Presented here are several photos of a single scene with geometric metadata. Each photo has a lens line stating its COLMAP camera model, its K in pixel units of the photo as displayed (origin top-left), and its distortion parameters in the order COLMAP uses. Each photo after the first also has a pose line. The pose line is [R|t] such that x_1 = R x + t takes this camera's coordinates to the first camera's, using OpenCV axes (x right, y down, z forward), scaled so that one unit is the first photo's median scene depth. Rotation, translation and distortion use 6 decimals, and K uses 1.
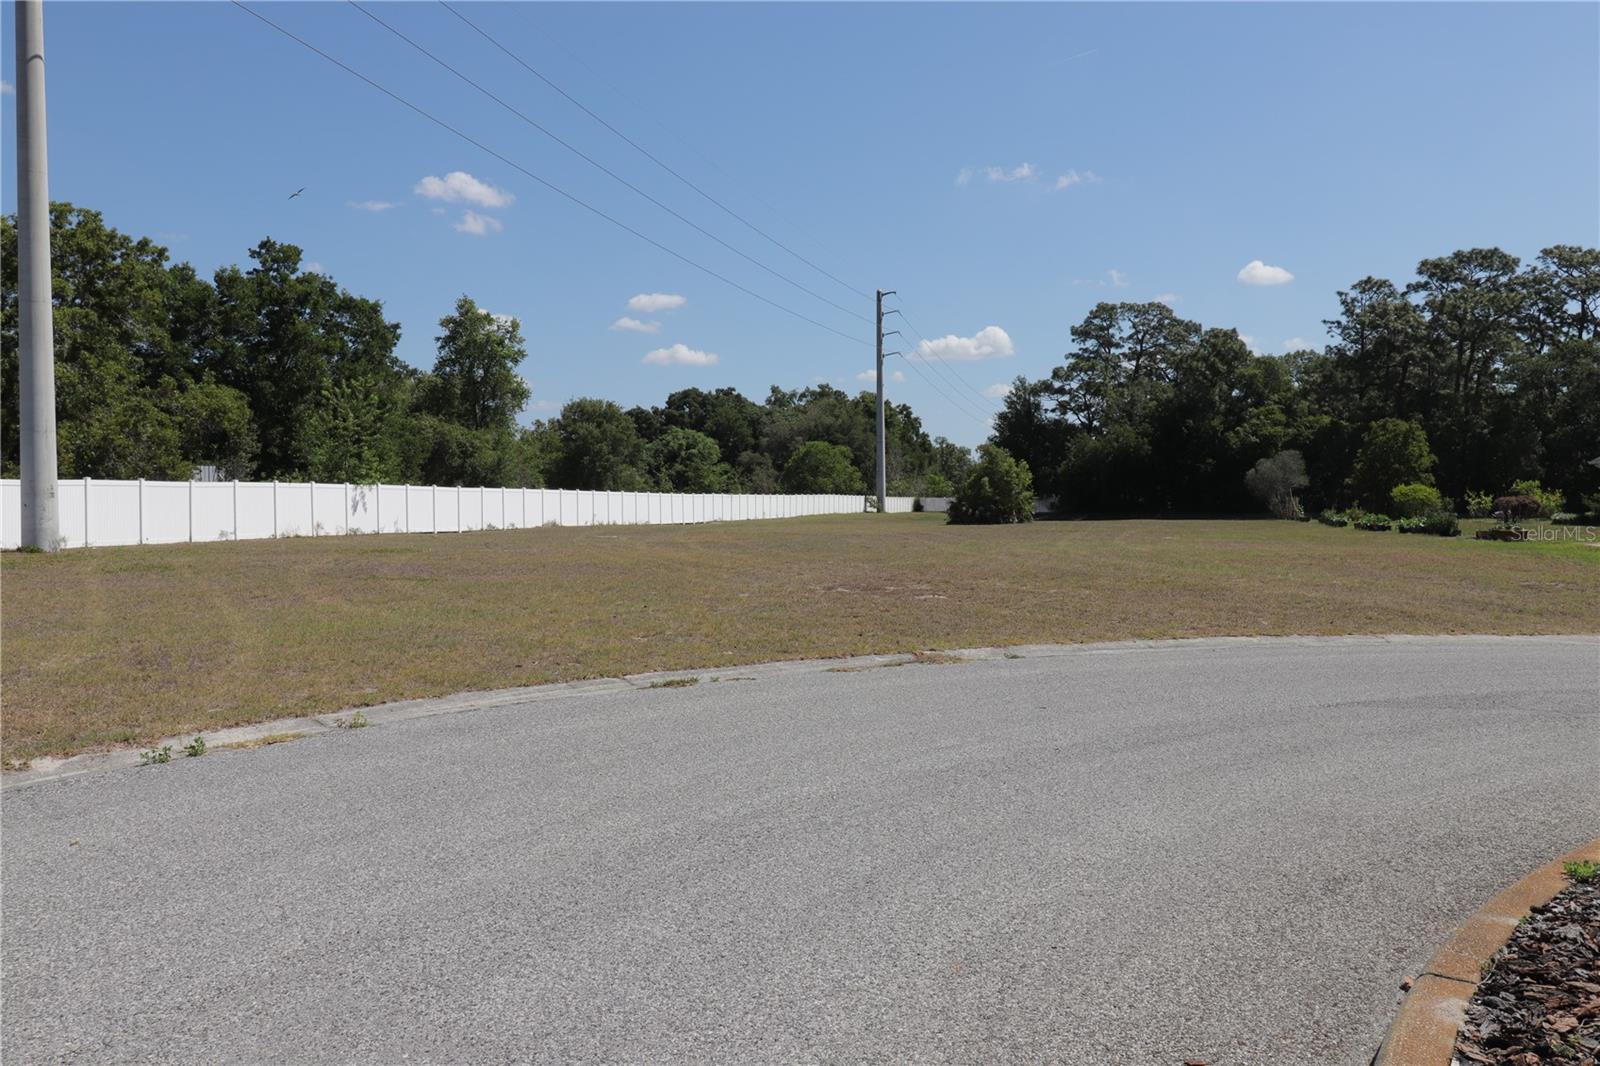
lens RADIAL K [[1259.5, 0, 801.5], [0, 1259.5, 508.9], [0, 0, 1]] dist [0.024233, -0.002571]
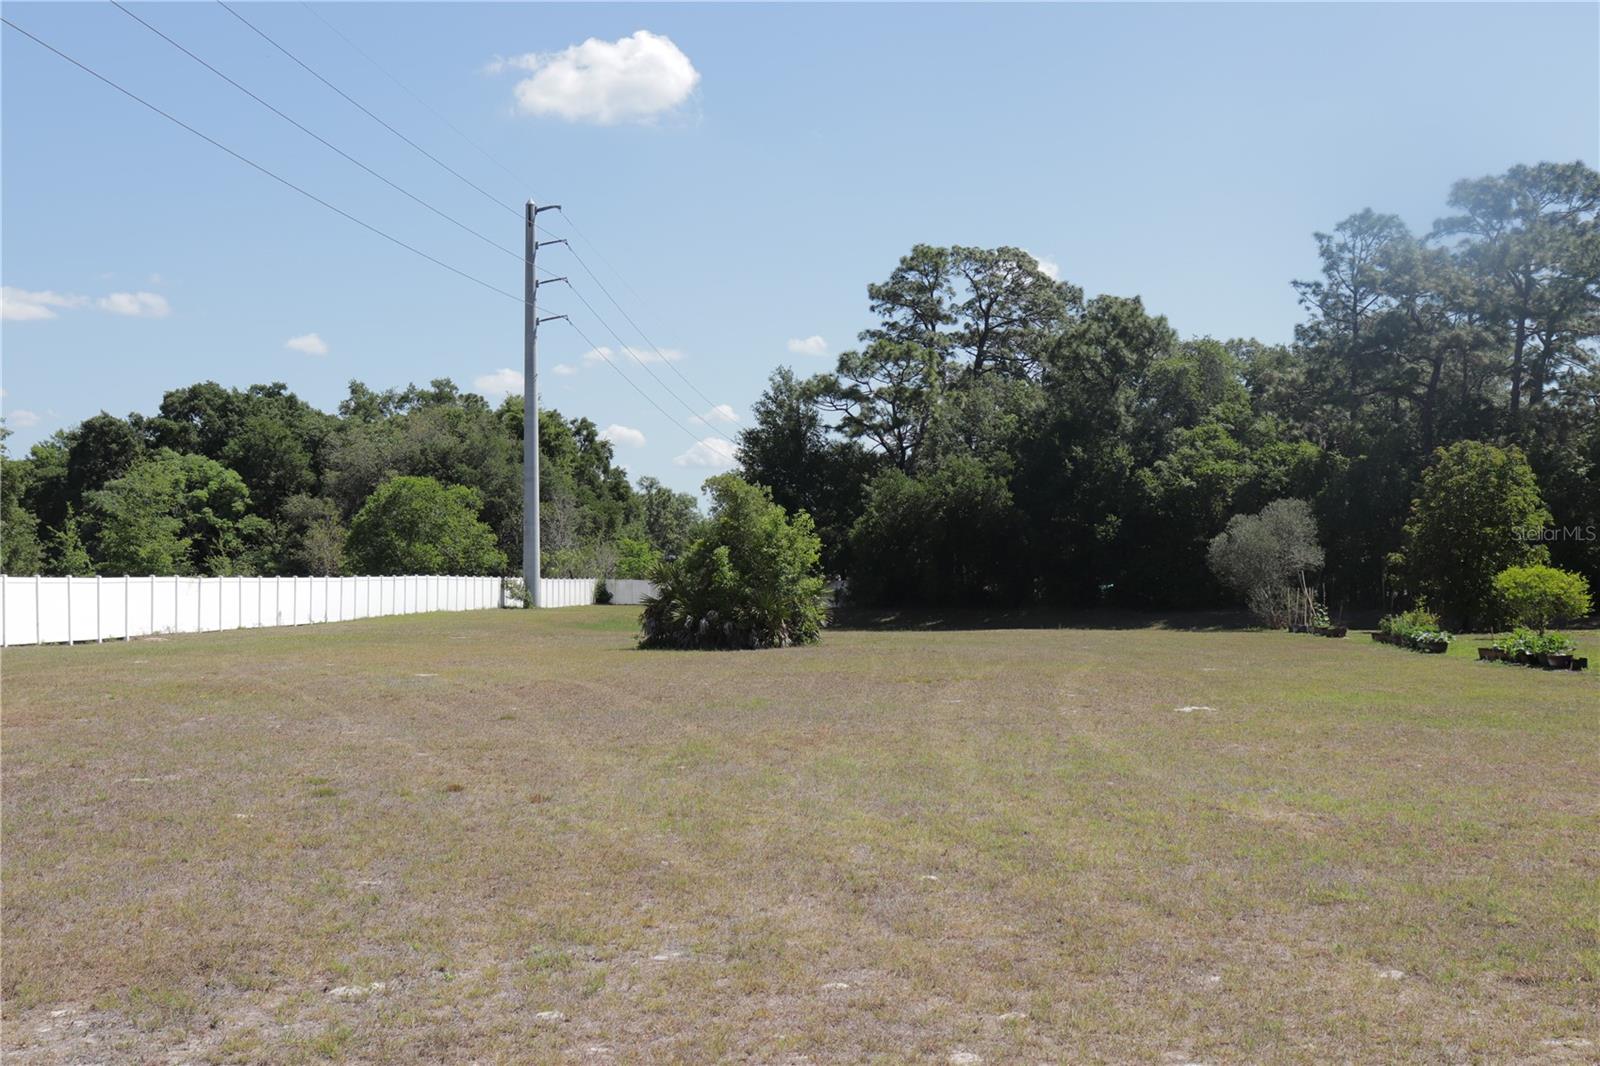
lens RADIAL K [[1930.1, 0, 800.0], [0, 1930.1, 533.0], [0, 0, 1]] dist [0.001397, 0.020214]
pose [[0.982679, 0.008082, 0.185139, 0.024243], [-0.002507, 0.999537, -0.030329, -0.004957], [-0.185298, 0.029339, 0.982244, 0.169367]]
